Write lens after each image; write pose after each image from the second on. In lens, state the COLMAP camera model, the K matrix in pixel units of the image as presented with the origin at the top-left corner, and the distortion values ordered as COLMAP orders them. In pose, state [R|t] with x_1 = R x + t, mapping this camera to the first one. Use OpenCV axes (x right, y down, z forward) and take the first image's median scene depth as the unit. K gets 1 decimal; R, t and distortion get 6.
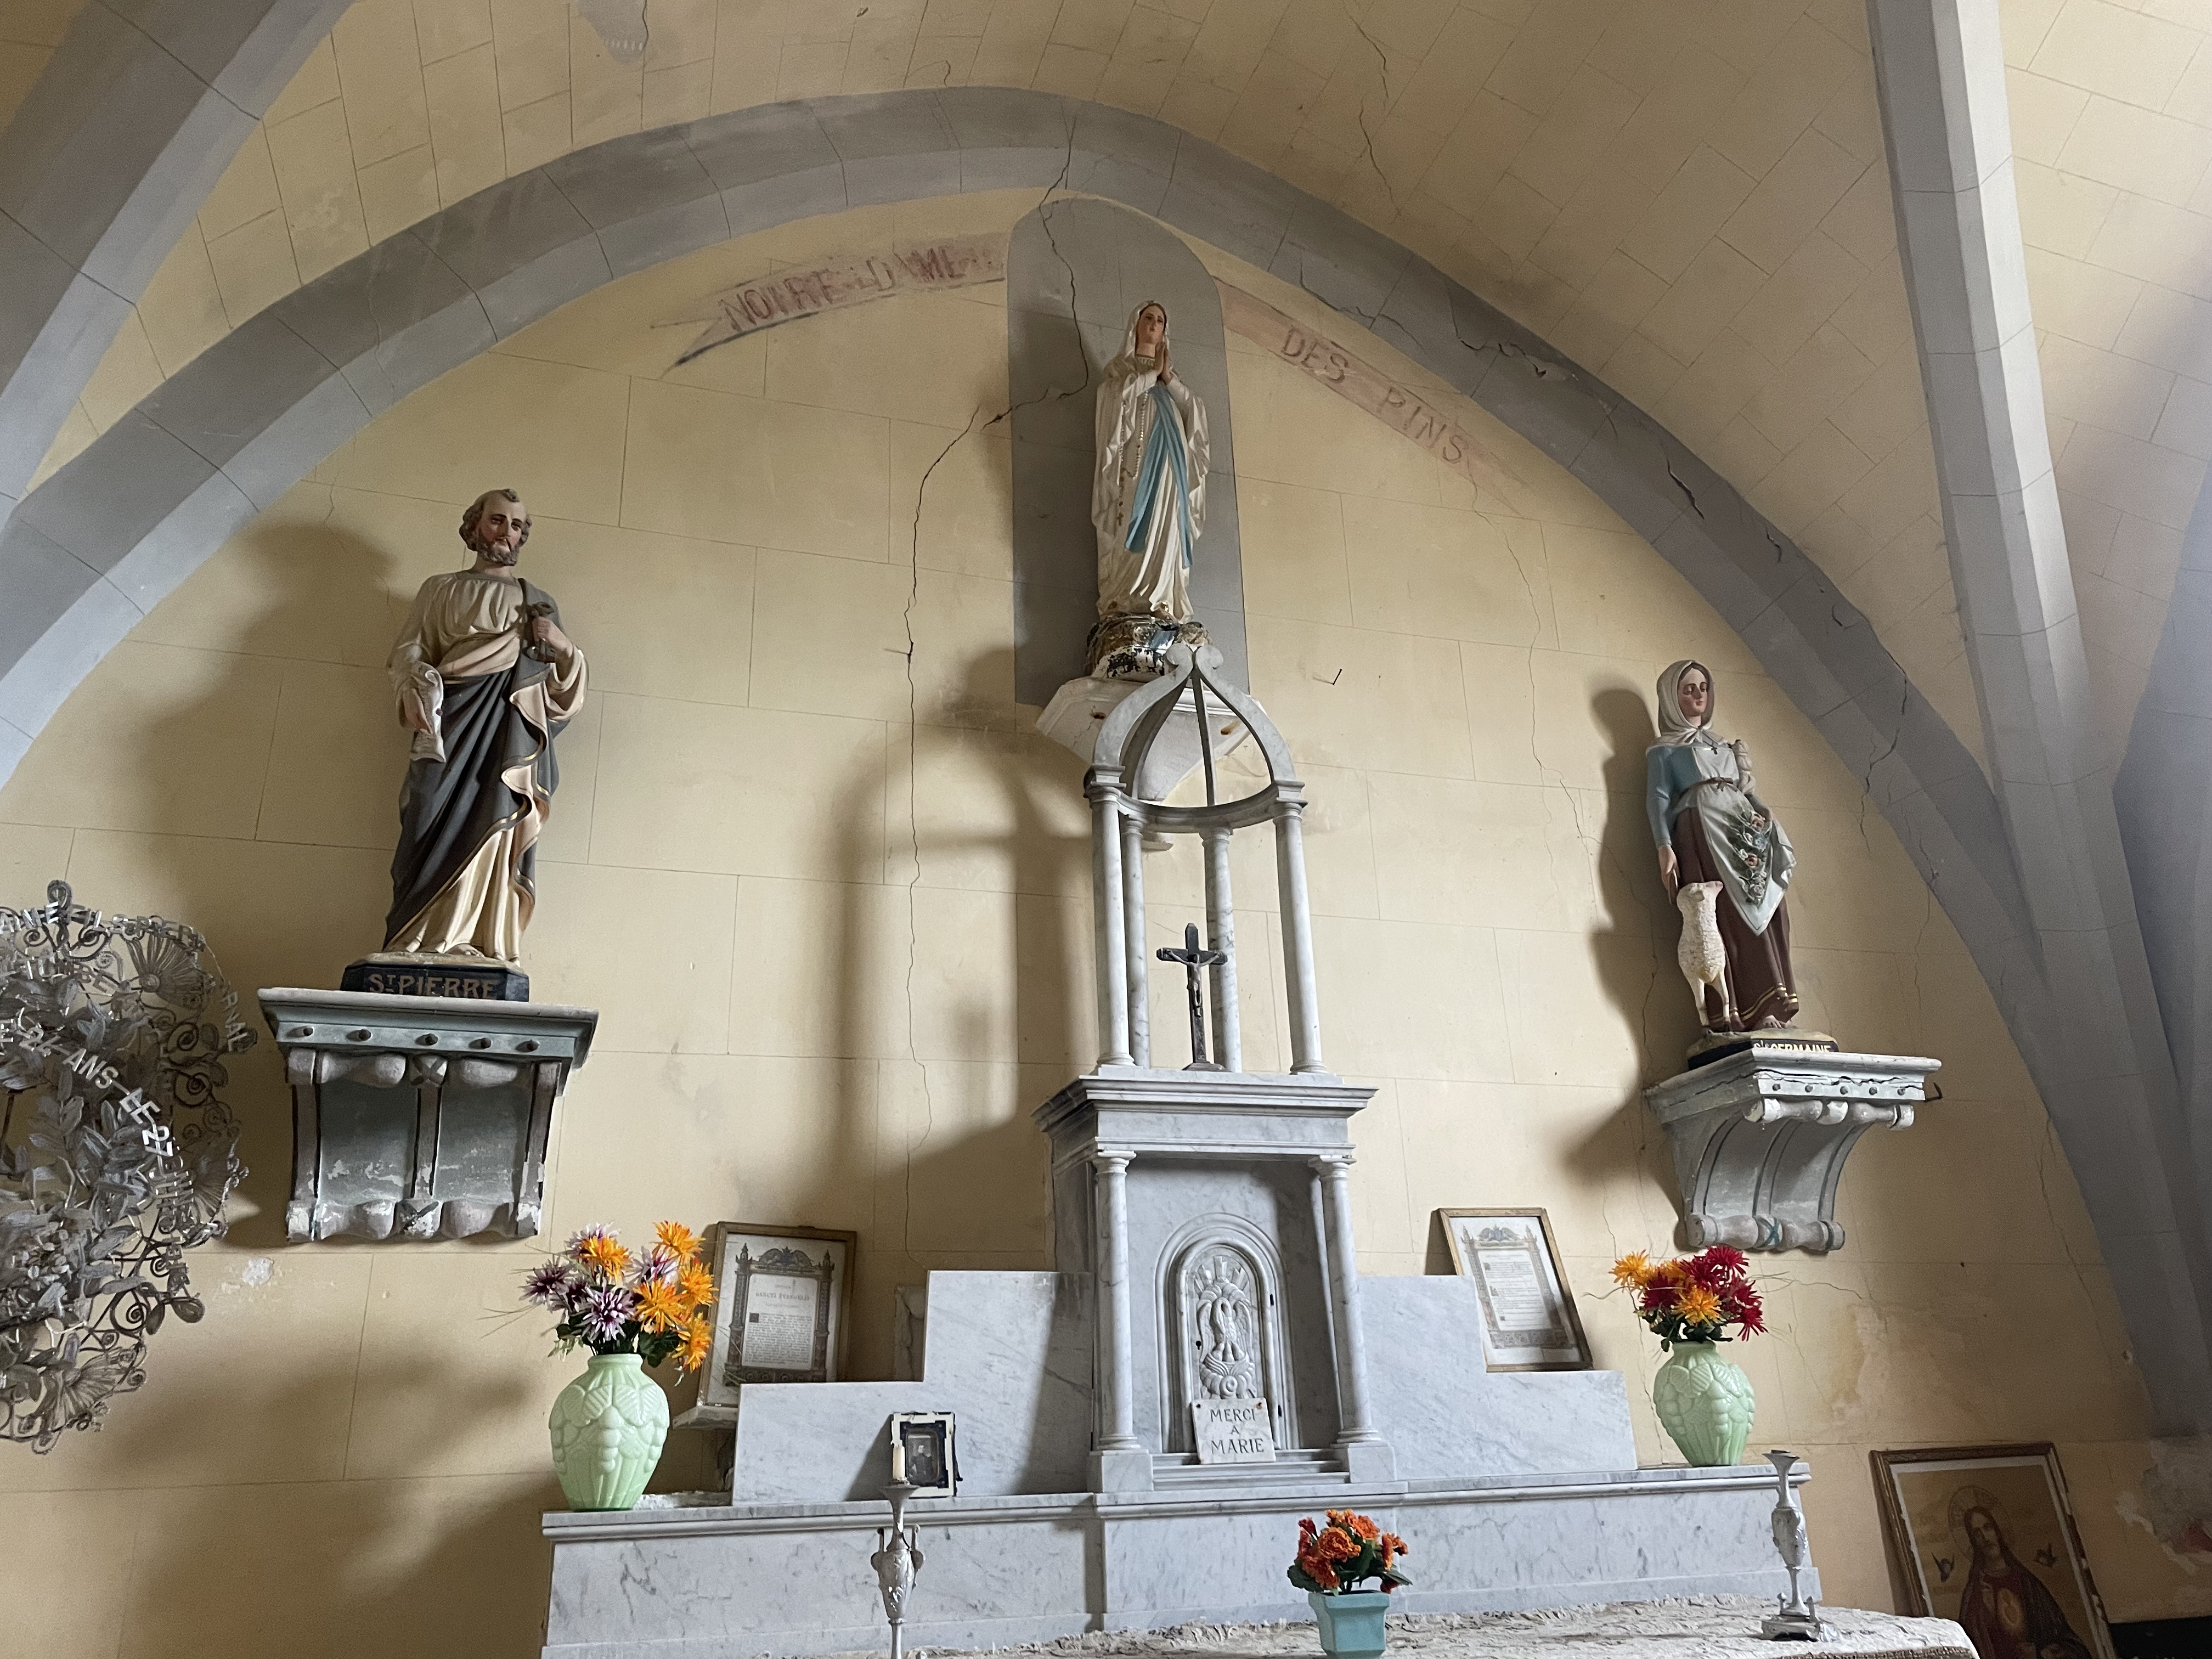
lens RADIAL K [[1662.5, 0, 1111.9], [0, 1662.5, 813.9], [0, 0, 1]] dist [0.091253, -0.115309]
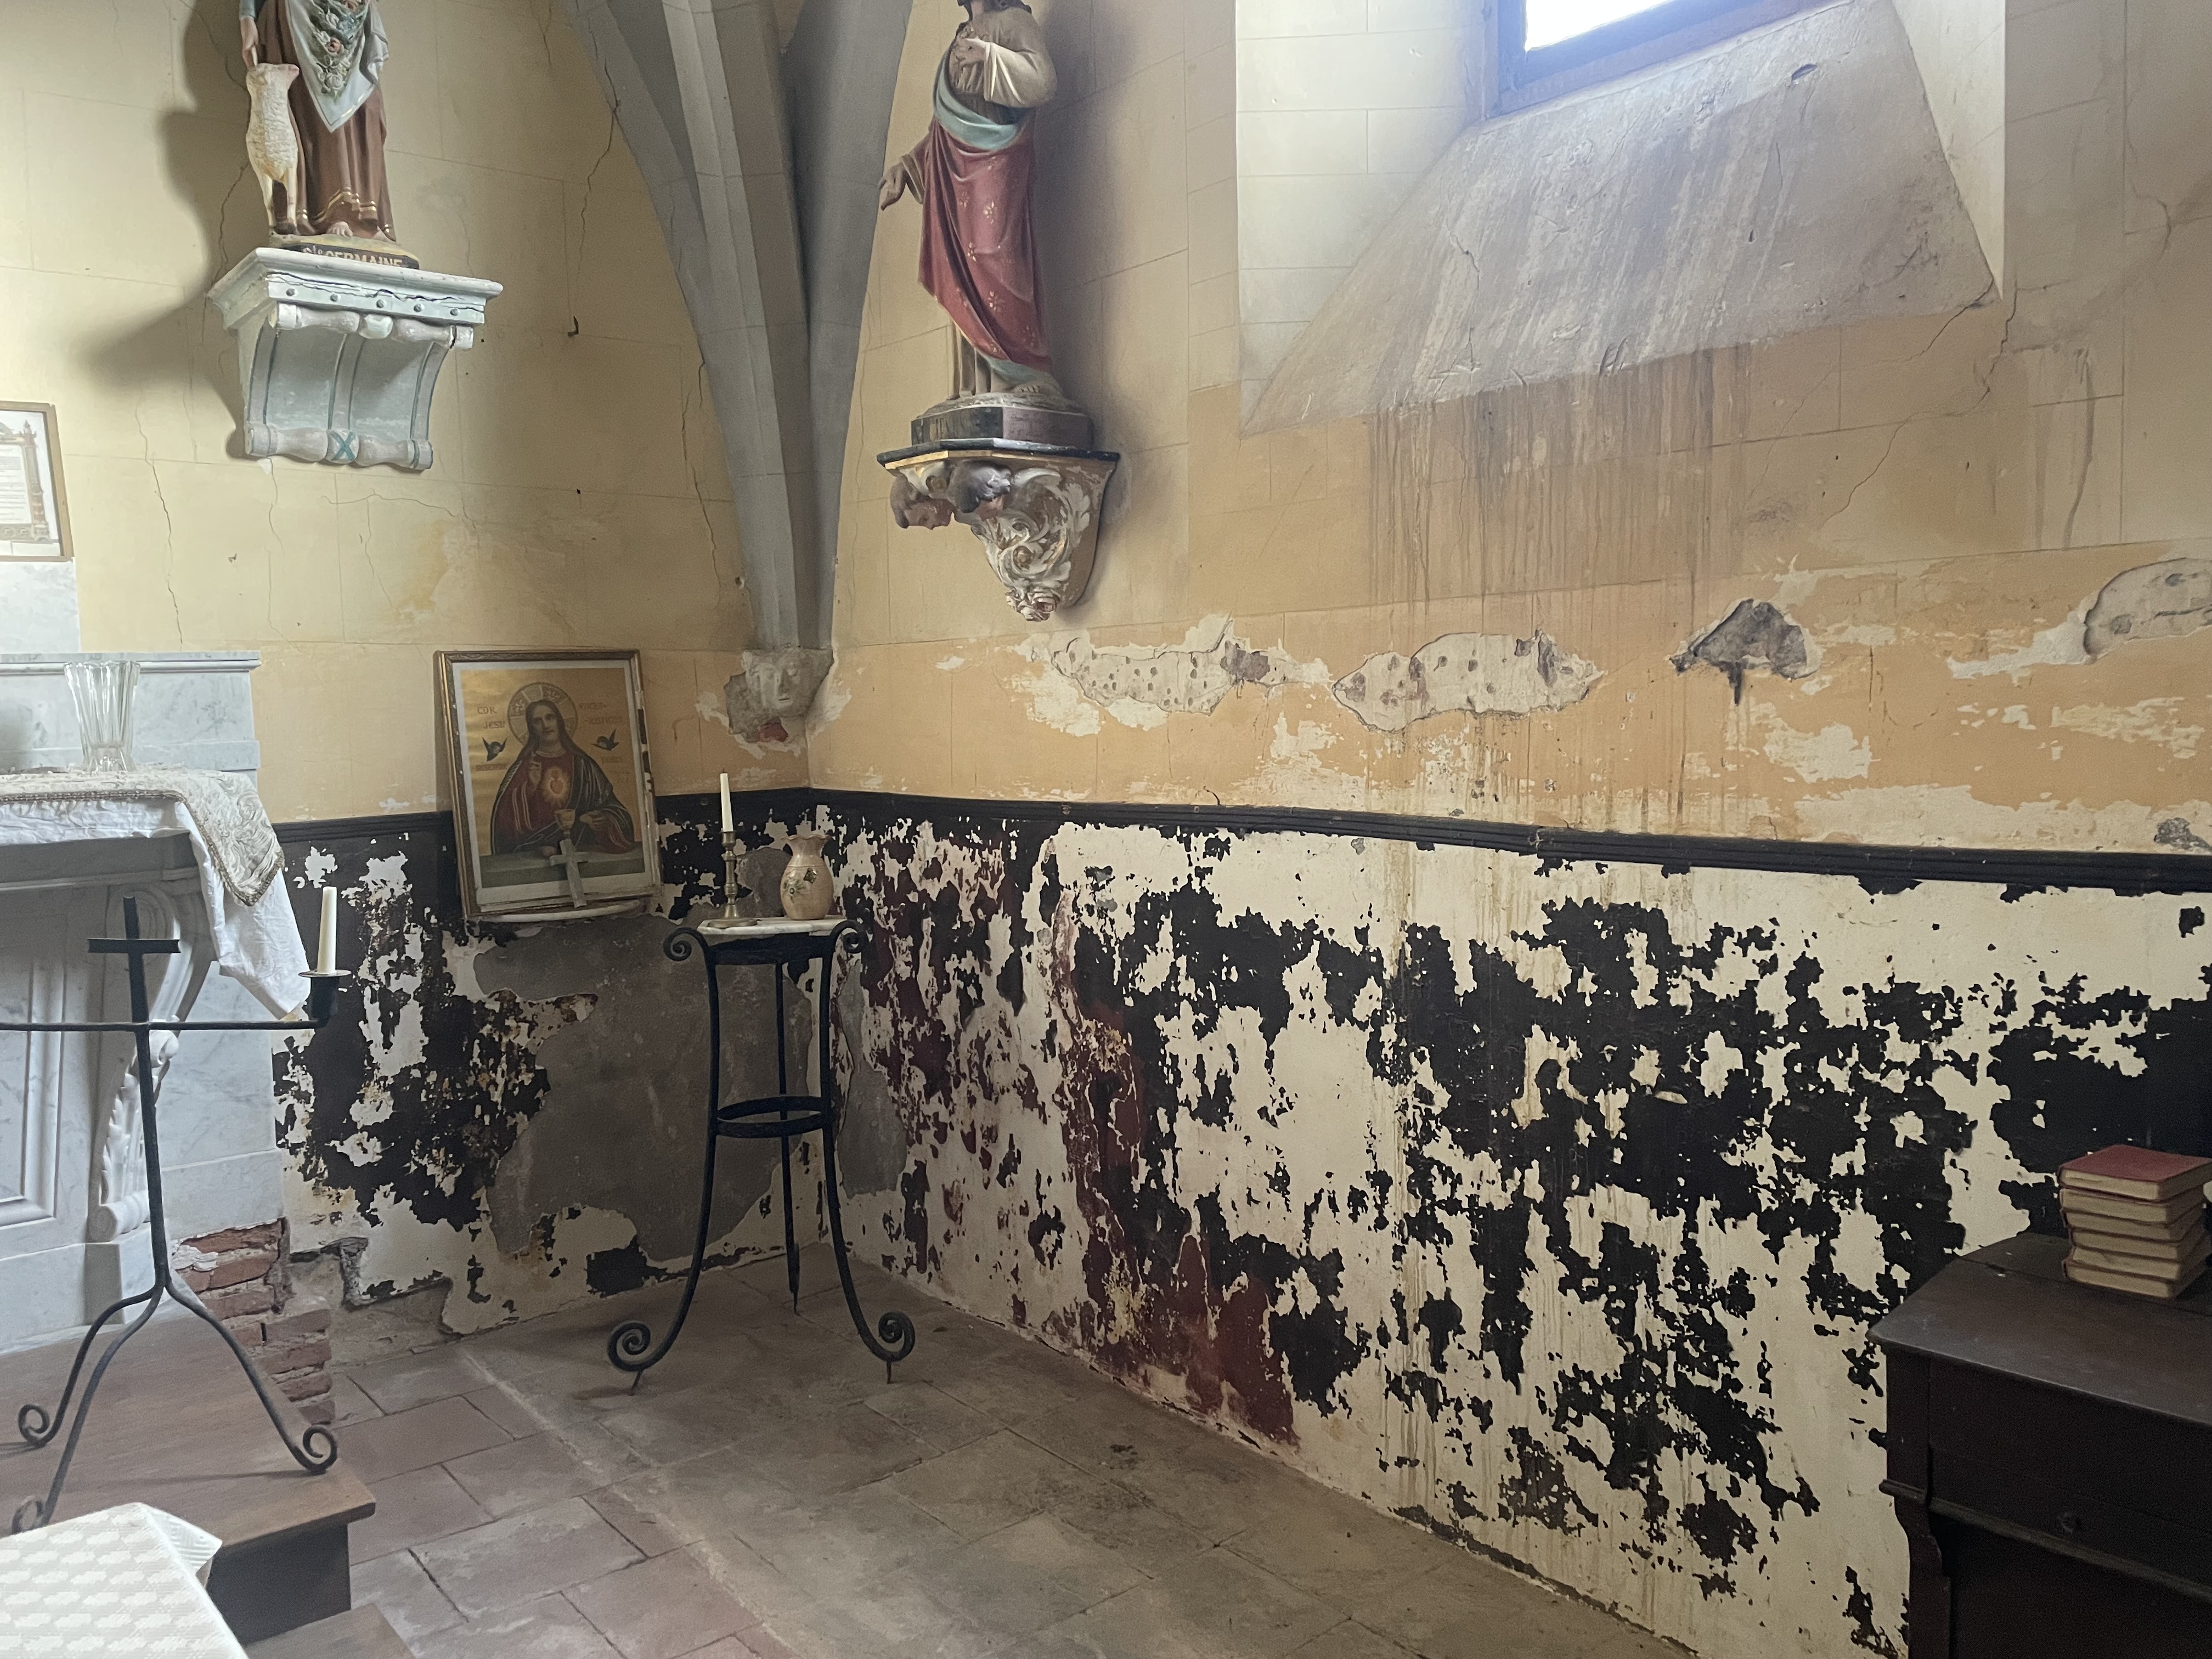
lens RADIAL K [[1662.5, 0, 1114.1], [0, 1662.5, 807.5], [0, 0, 1]] dist [0.091253, -0.115309]
pose [[0.928699, -0.016542, 0.370466, 0.467853], [-0.134867, 0.915528, 0.378971, 0.000706], [-0.345441, -0.401913, 0.848019, -0.110289]]
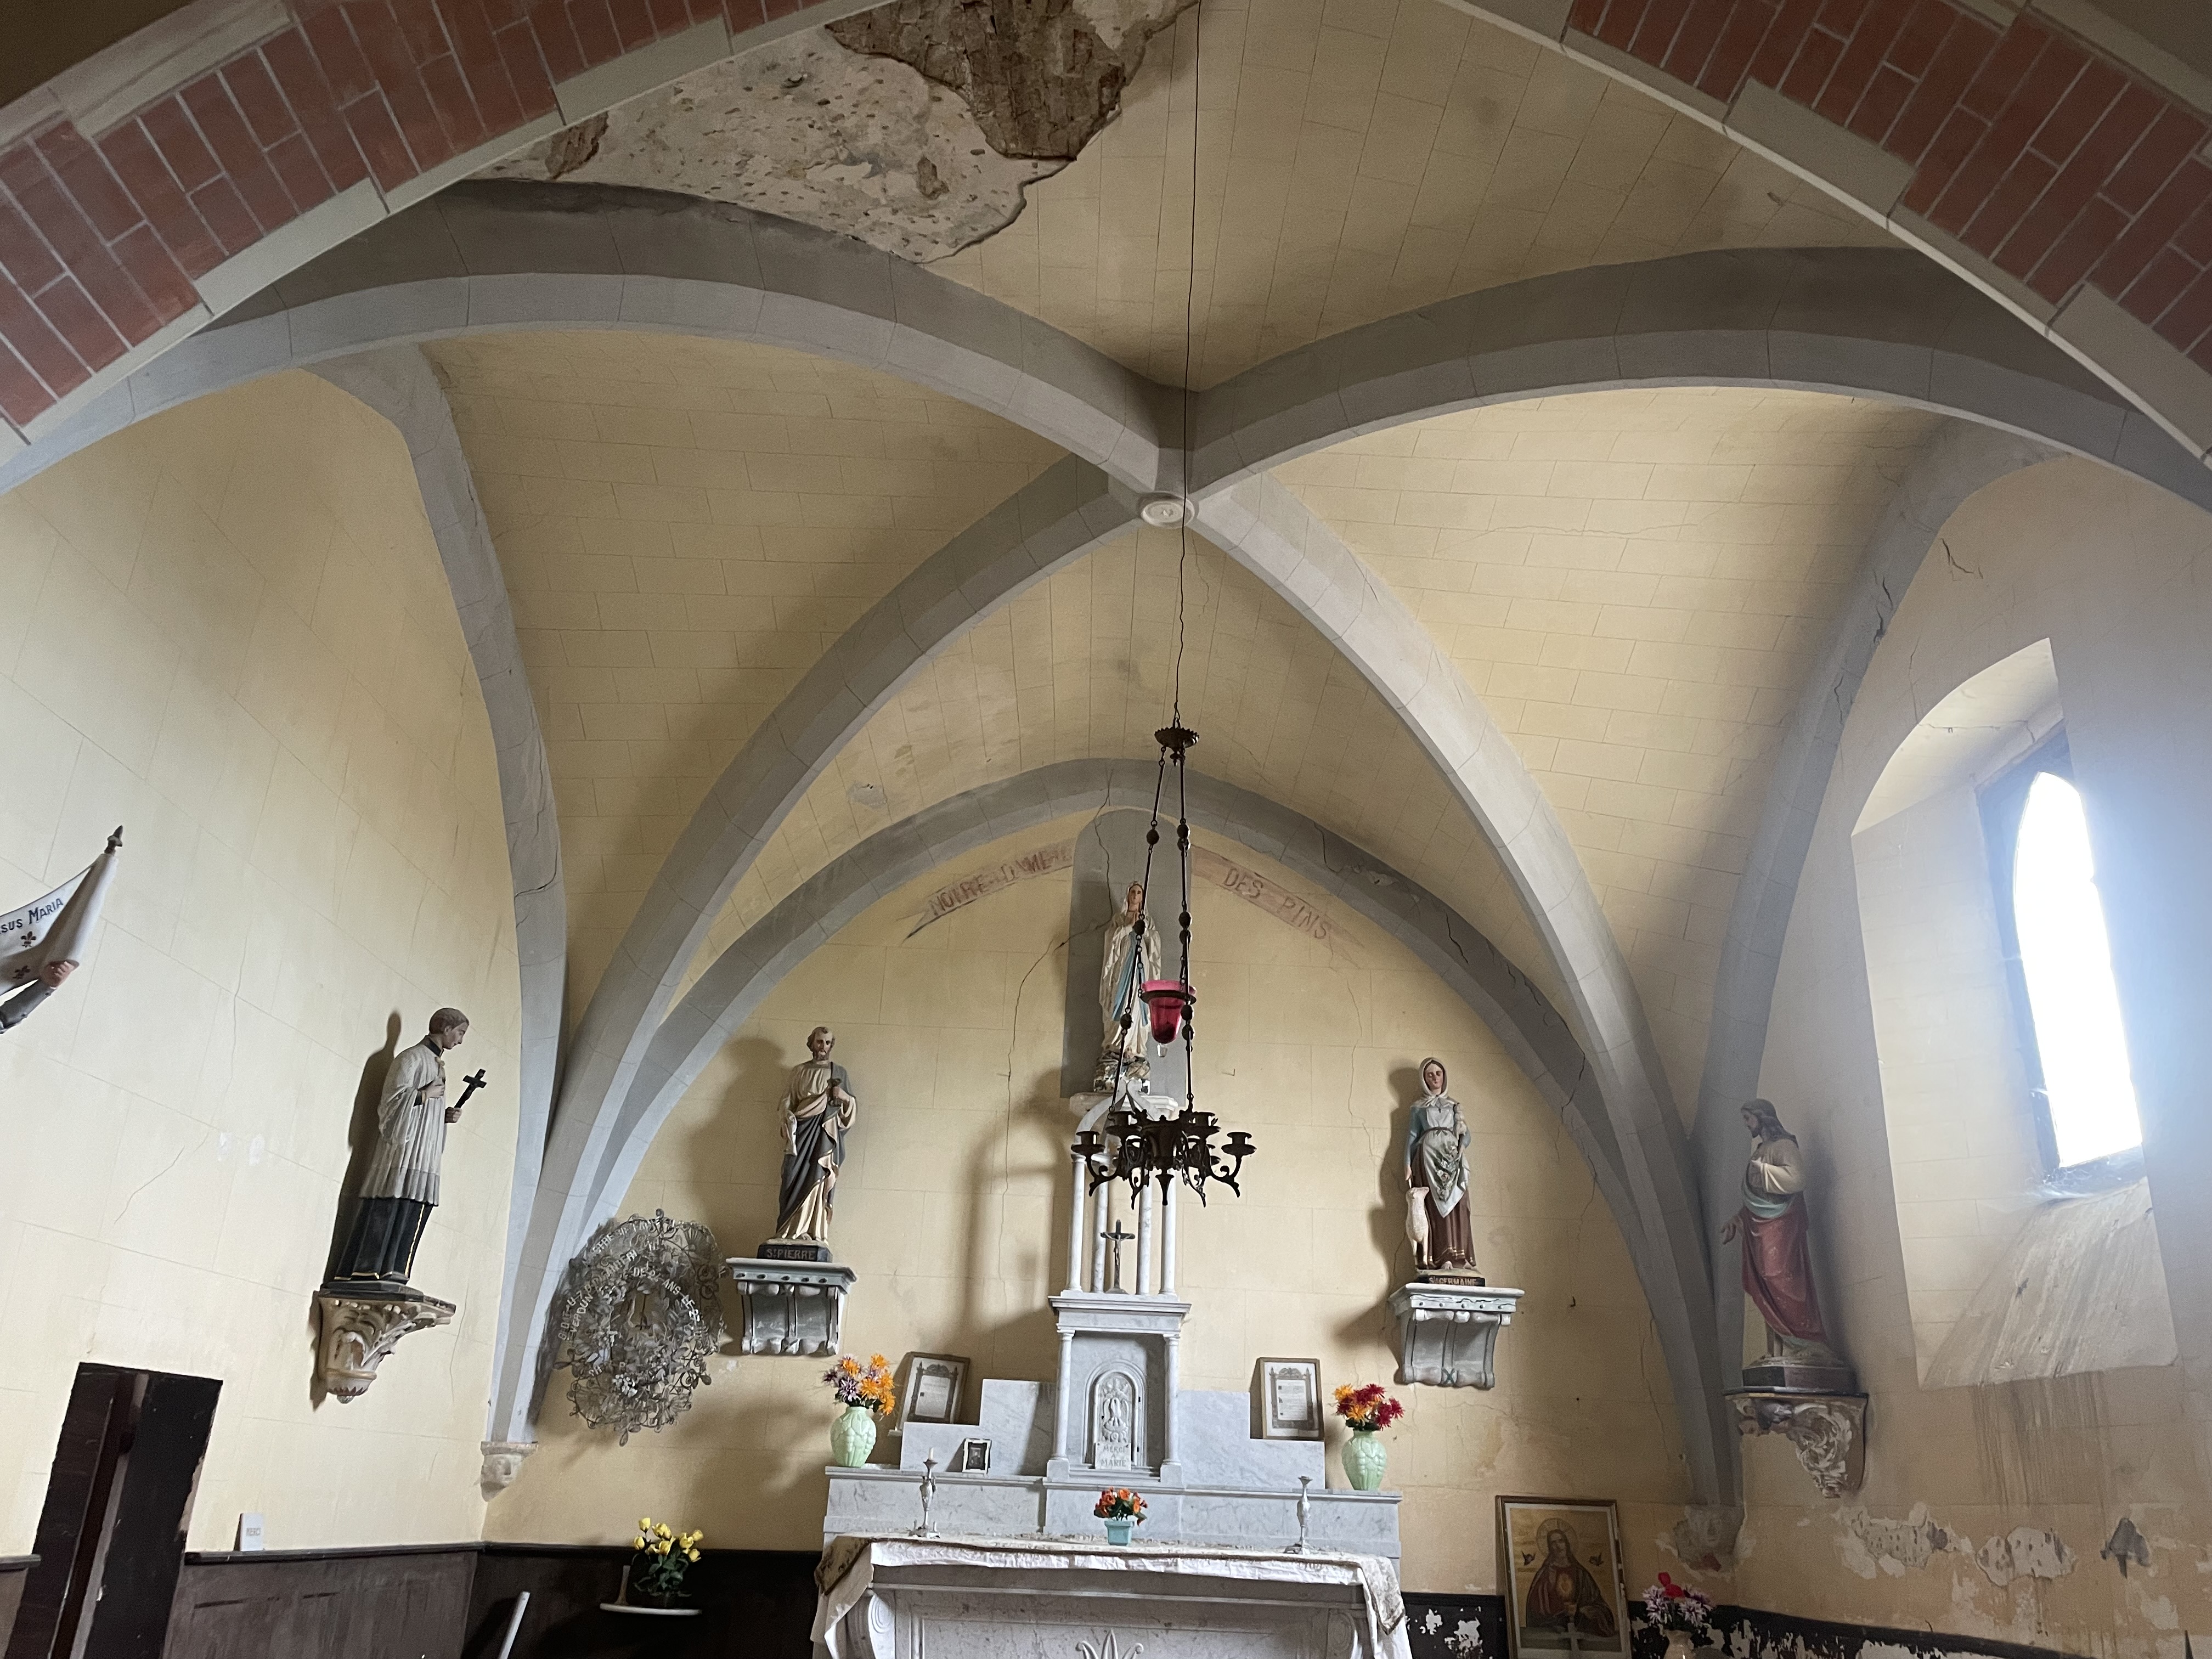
lens RADIAL K [[1662.5, 0, 1112.4], [0, 1662.5, 847.6], [0, 0, 1]] dist [0.091253, -0.115309]
pose [[0.956020, -0.038633, -0.290745, 0.639450], [0.034699, 0.999223, -0.018674, -0.348793], [0.291241, 0.007764, 0.956618, -0.996220]]
